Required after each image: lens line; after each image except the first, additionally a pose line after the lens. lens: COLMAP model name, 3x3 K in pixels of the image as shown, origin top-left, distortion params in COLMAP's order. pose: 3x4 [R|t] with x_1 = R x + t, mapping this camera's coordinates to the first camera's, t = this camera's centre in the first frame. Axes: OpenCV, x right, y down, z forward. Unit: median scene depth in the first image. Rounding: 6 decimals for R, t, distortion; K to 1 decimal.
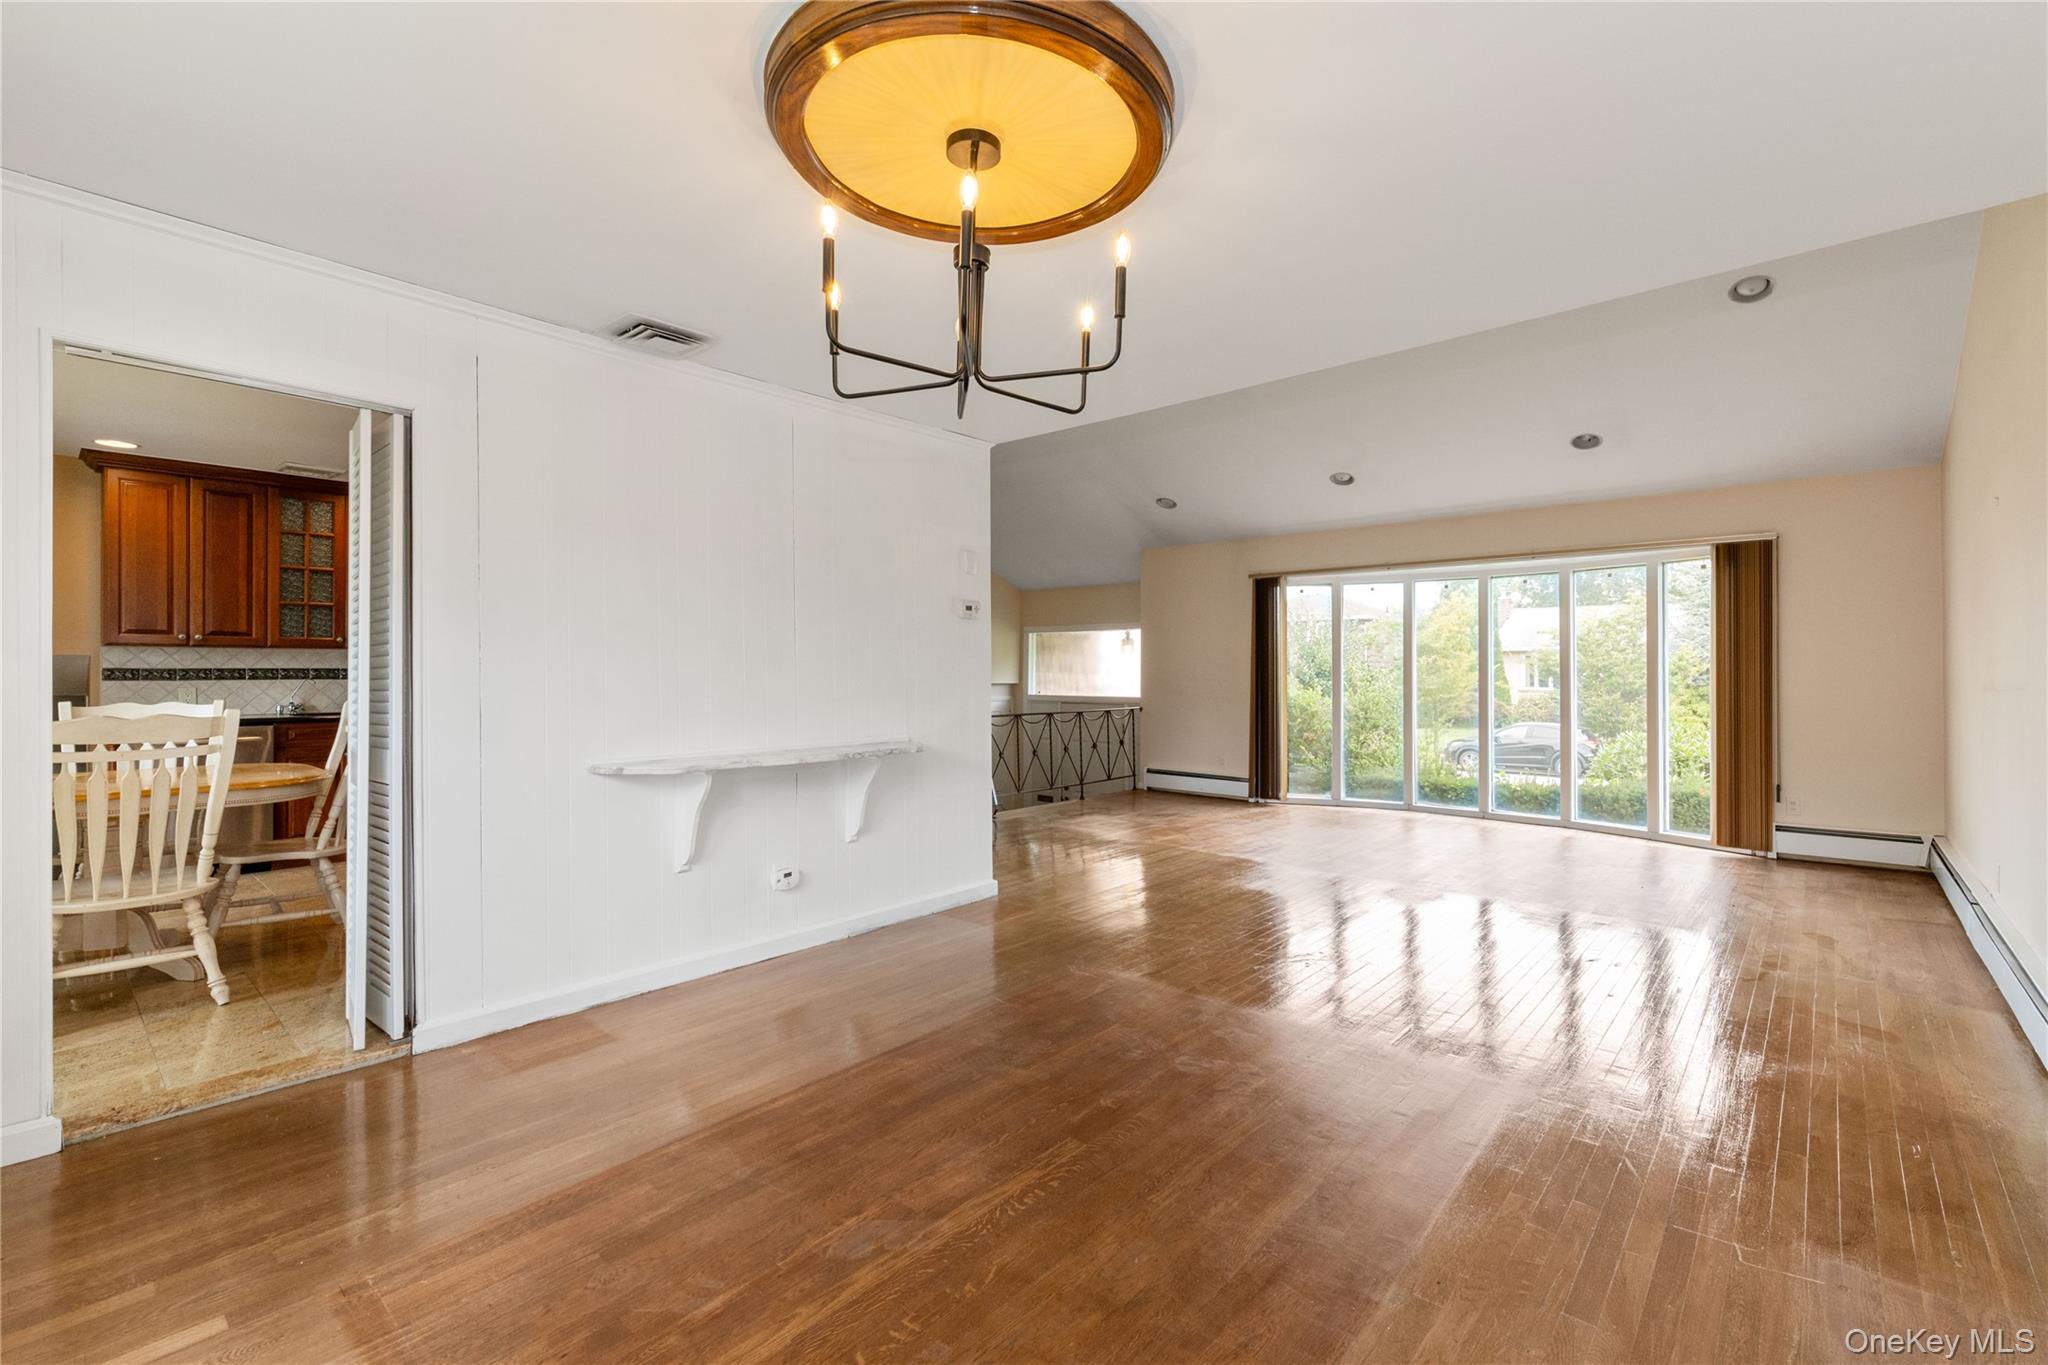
lens RADIAL K [[889.5, 0, 1029.7], [0, 889.5, 663.4], [0, 0, 1]] dist [-0.000660, -0.000117]
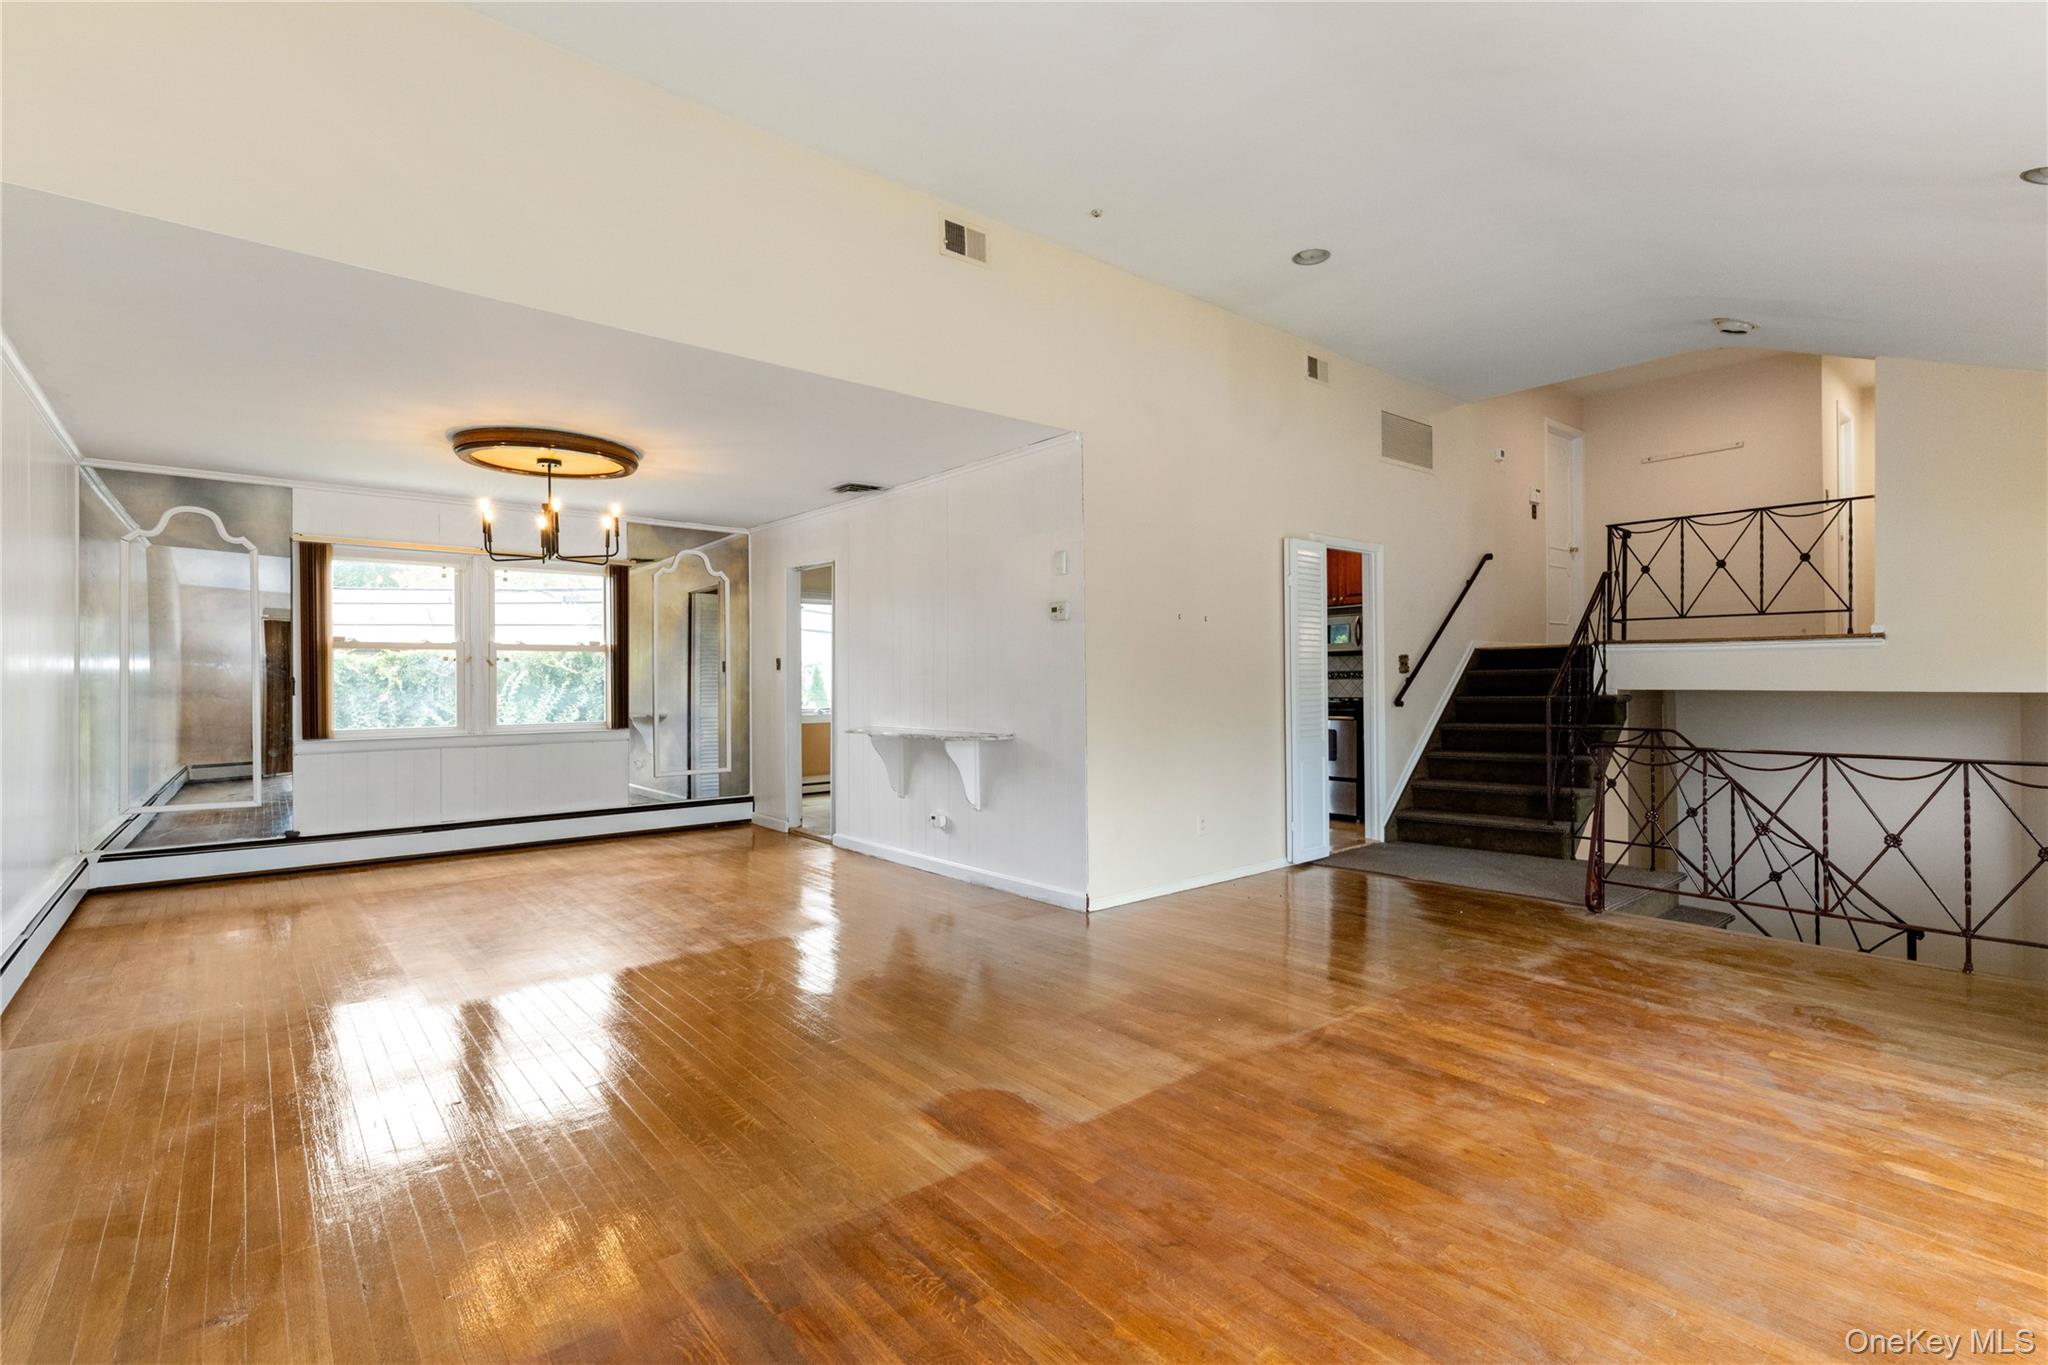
lens RADIAL K [[938.4, 0, 1054.9], [0, 938.4, 679.7], [0, 0, 1]] dist [-0.000164, -0.000362]
pose [[-0.125043, 0.001658, -0.992150, 0.665611], [0.015172, 0.999885, -0.000241, 0.012300], [0.992035, -0.015083, -0.125054, 0.776984]]
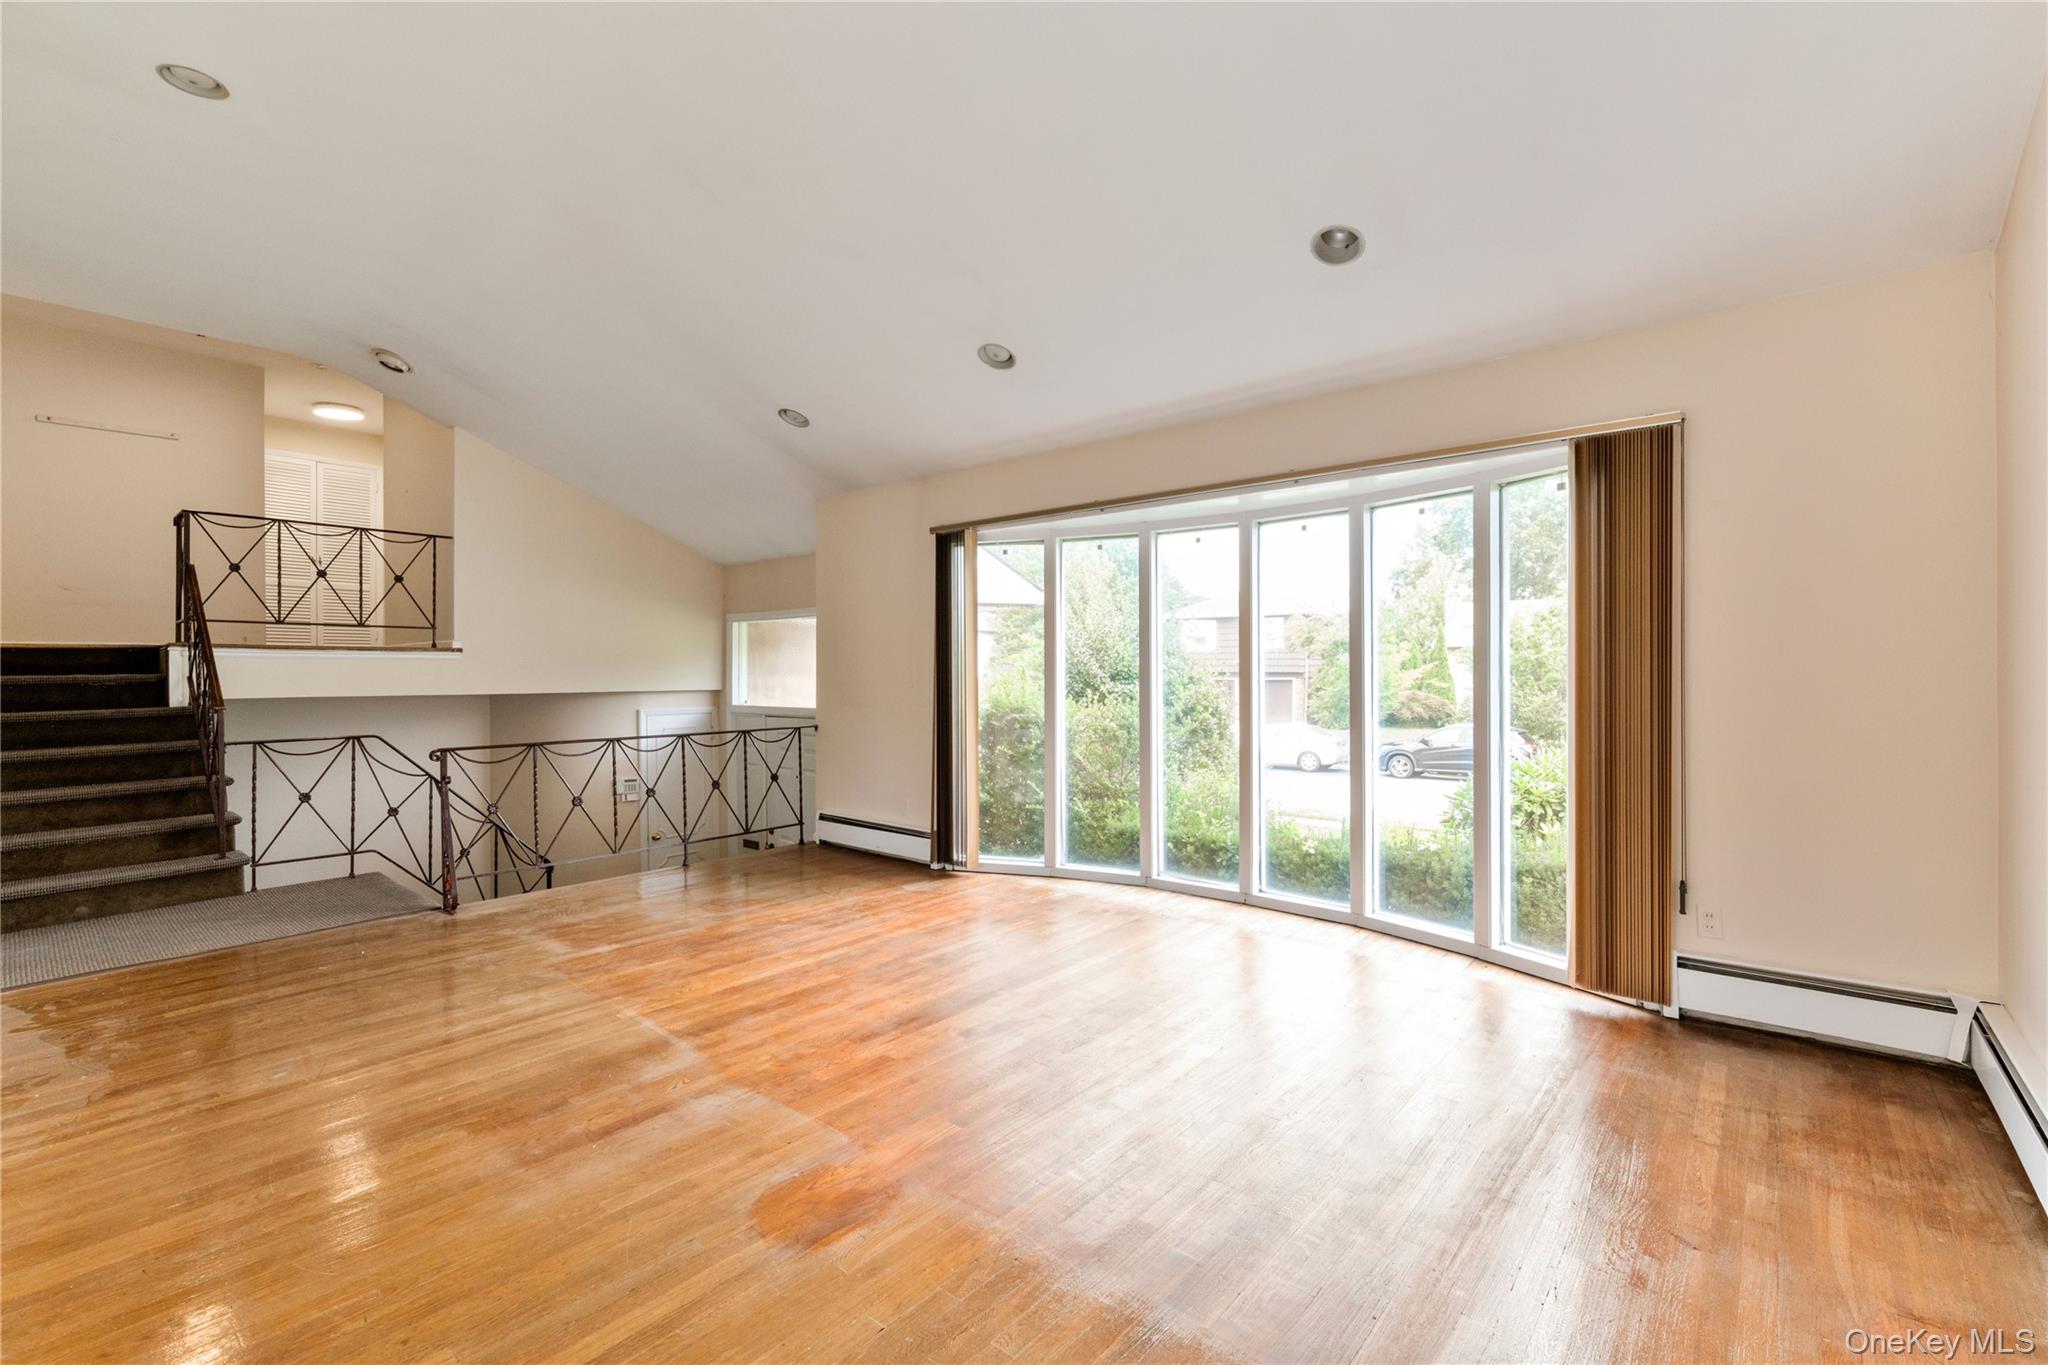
lens RADIAL K [[881.9, 0, 1035.3], [0, 881.9, 674.2], [0, 0, 1]] dist [0.001553, -0.000029]
pose [[0.999521, -0.005263, 0.030490, 0.369142], [0.004871, 0.999905, 0.012907, 0.001818], [-0.030555, -0.012752, 0.999452, 0.406923]]
